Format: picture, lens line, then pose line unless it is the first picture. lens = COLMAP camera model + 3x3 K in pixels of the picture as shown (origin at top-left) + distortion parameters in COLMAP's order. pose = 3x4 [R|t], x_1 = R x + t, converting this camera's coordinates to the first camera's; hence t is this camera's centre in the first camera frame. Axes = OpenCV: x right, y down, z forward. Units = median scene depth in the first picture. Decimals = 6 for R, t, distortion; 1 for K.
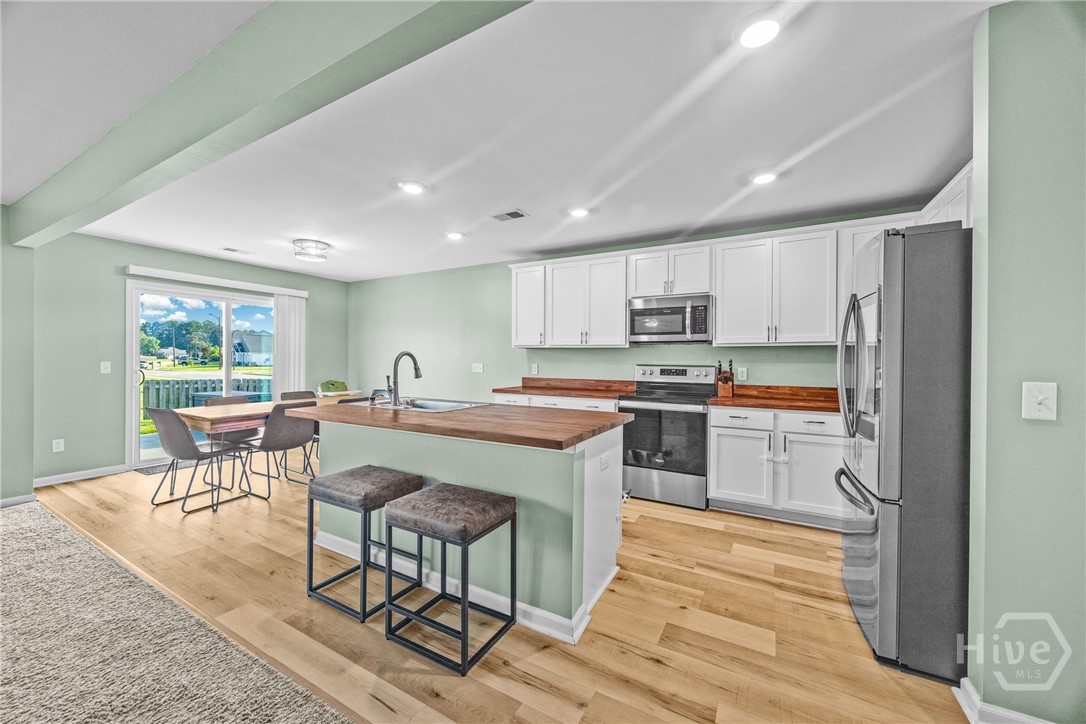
lens RADIAL K [[410.5, 0, 538.8], [0, 410.5, 361.9], [0, 0, 1]] dist [-0.000933, -0.000200]
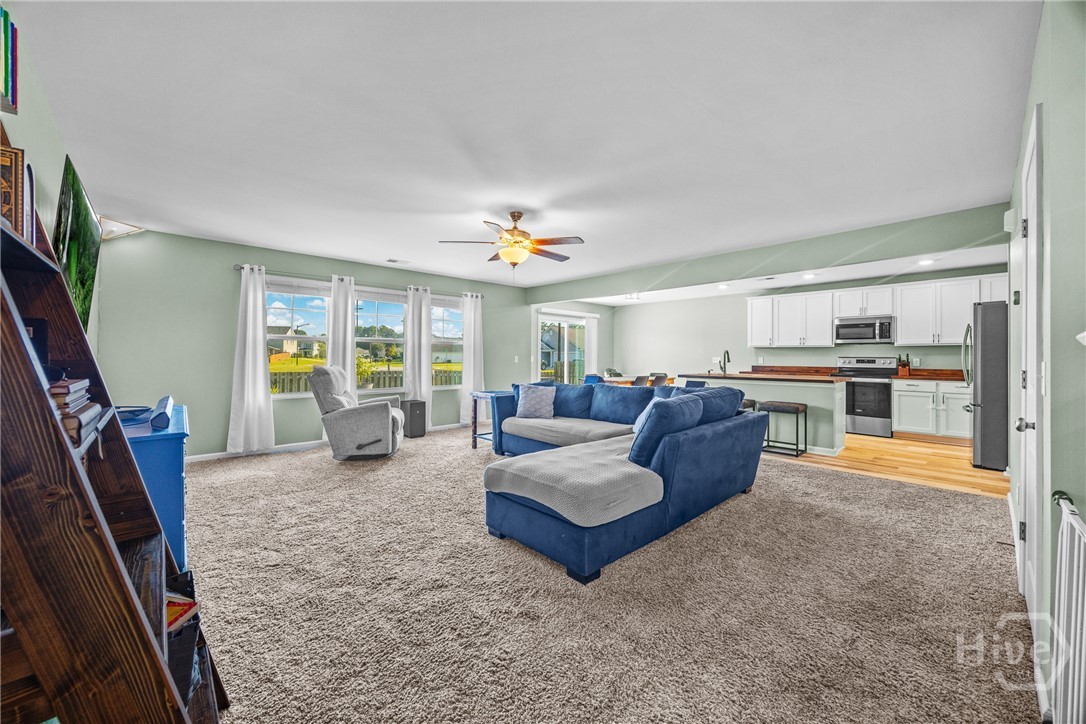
lens RADIAL K [[413.3, 0, 541.2], [0, 413.3, 355.4], [0, 0, 1]] dist [0.000806, 0.000011]
pose [[0.954437, -0.003662, -0.298391, -0.488439], [0.000607, 0.999946, -0.010331, 0.019963], [0.298413, 0.009679, 0.954388, -1.131911]]
